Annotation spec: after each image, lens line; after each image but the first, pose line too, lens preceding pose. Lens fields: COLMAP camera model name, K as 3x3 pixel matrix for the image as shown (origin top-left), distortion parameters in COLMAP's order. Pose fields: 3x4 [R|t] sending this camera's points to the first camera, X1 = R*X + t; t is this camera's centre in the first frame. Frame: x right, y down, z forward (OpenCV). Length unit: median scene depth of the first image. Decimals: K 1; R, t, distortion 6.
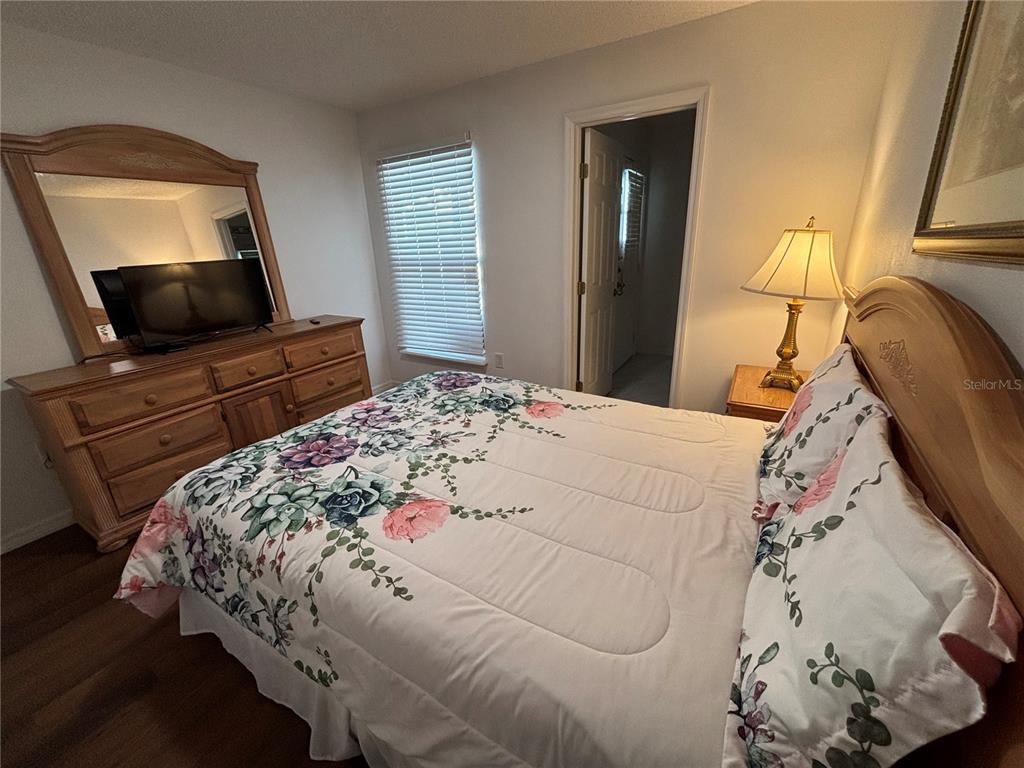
lens RADIAL K [[414.1, 0, 512.5], [0, 414.1, 382.1], [0, 0, 1]] dist [-0.000171, 0.000348]
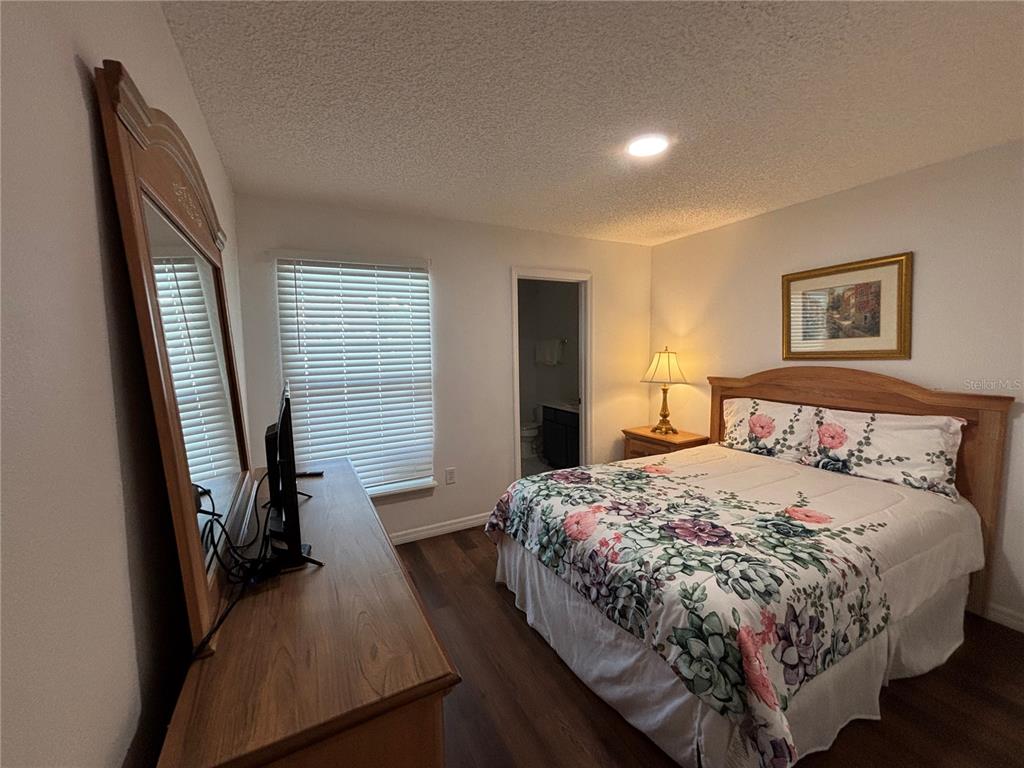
lens RADIAL K [[414.1, 0, 512.5], [0, 414.1, 382.1], [0, 0, 1]] dist [-0.000171, 0.000348]
pose [[0.524112, -0.042962, 0.850565, -1.611648], [0.278431, 0.952489, -0.123457, -0.213078], [-0.804849, 0.301529, 0.511173, 0.691282]]
